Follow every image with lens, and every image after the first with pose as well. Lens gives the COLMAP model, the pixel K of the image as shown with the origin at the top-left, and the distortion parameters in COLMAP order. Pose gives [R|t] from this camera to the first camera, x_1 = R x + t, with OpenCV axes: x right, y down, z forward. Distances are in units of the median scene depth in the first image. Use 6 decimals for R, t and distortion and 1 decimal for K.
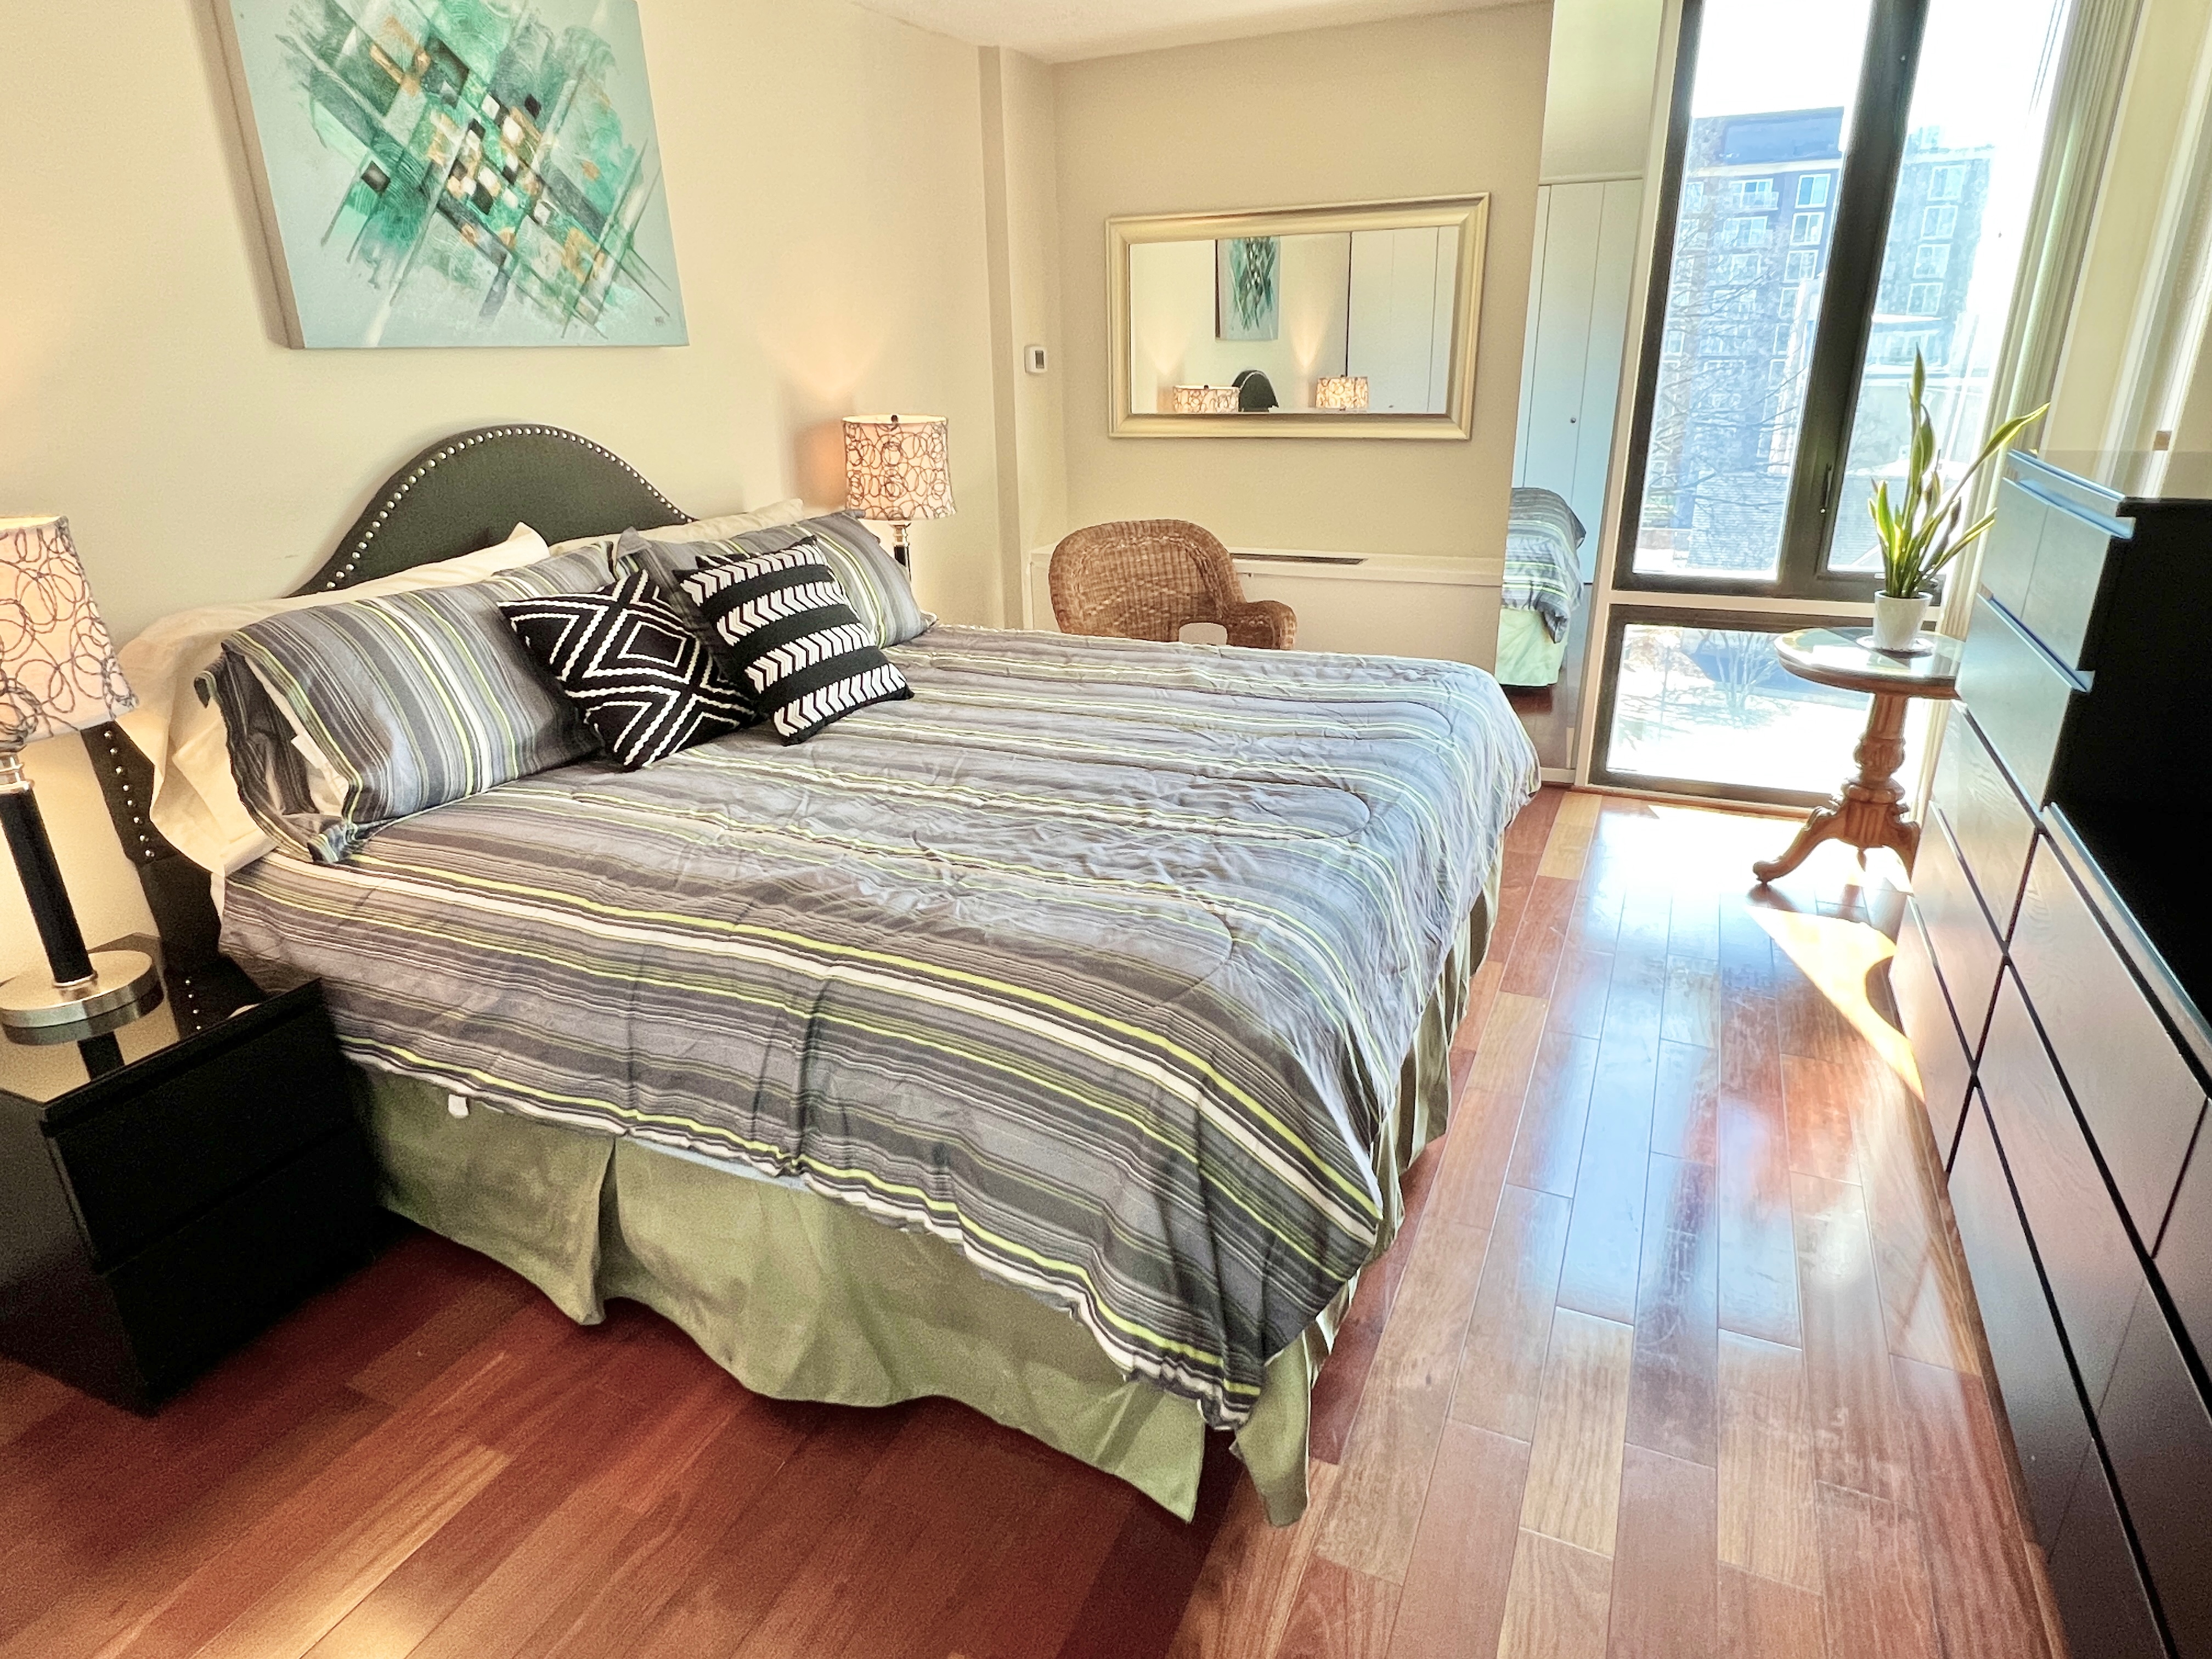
lens RADIAL K [[1298.4, 0, 1105.4], [0, 1298.4, 832.7], [0, 0, 1]] dist [0.002900, -0.000604]
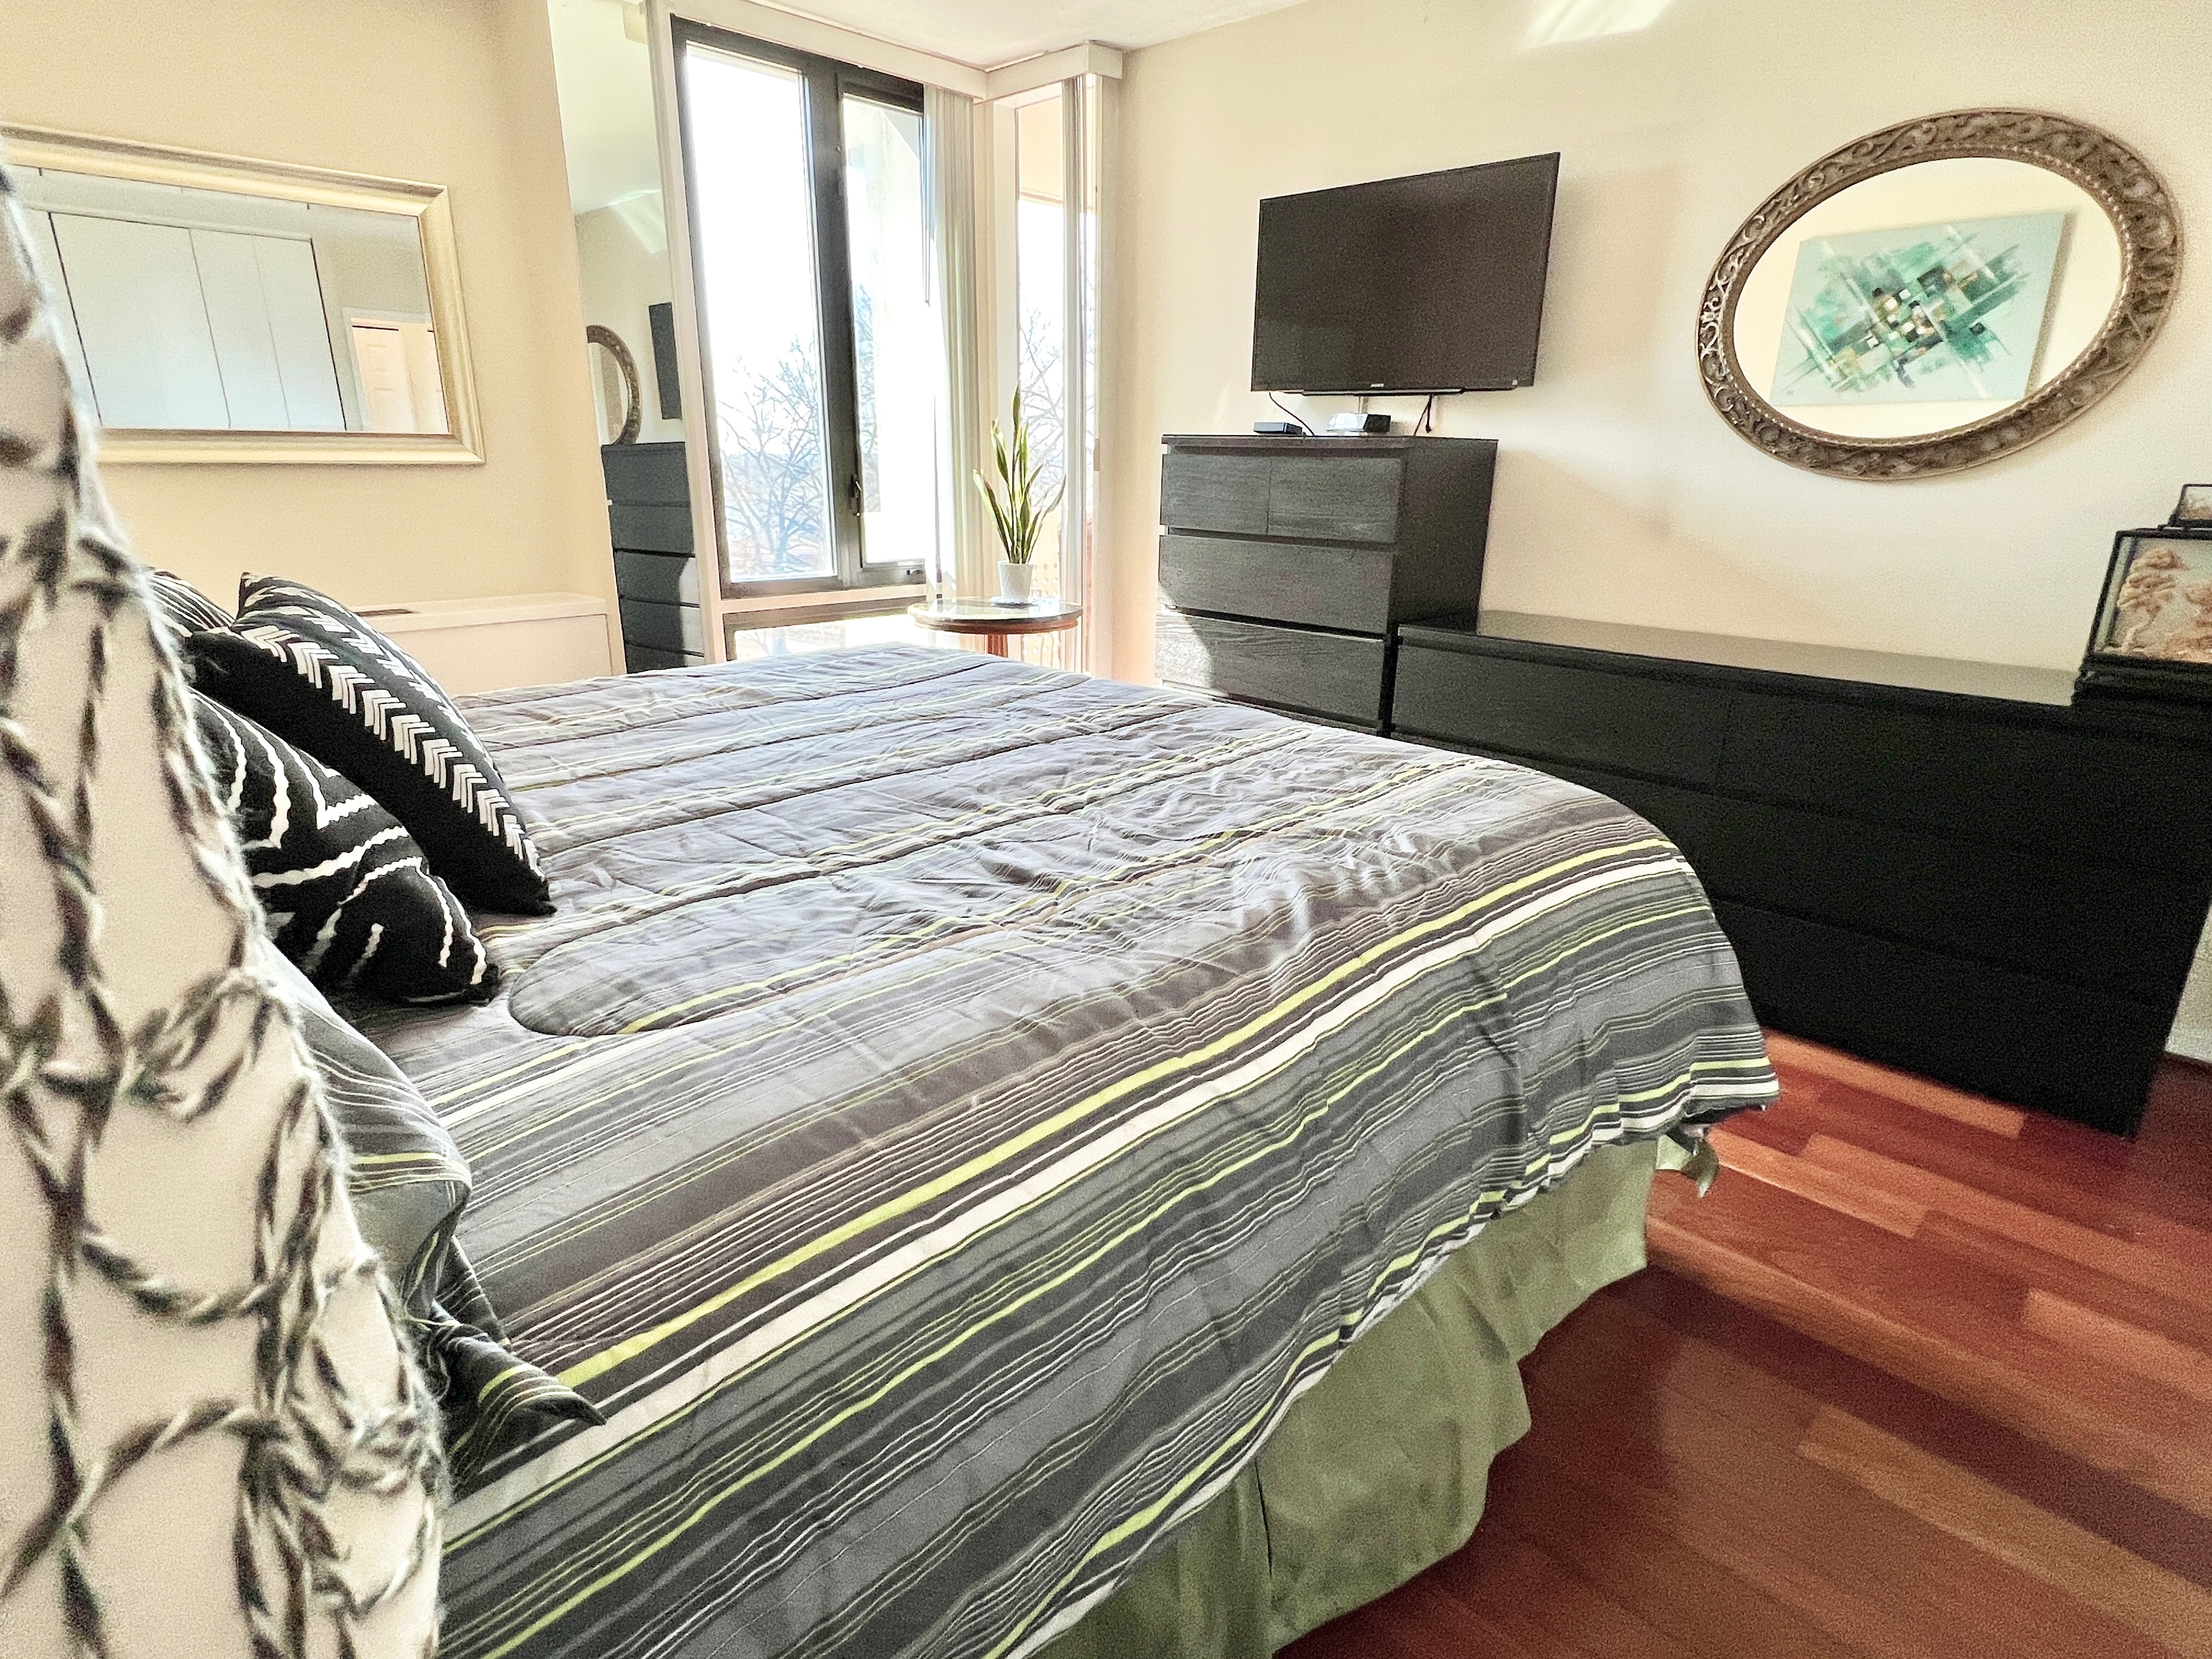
lens RADIAL K [[1167.1, 0, 1103.0], [0, 1167.1, 836.2], [0, 0, 1]] dist [-0.000292, 0.000775]
pose [[0.352818, -0.267813, 0.896547, -0.736929], [0.314538, 0.936351, 0.155923, -0.109550], [-0.881241, 0.226986, 0.414599, 0.712027]]
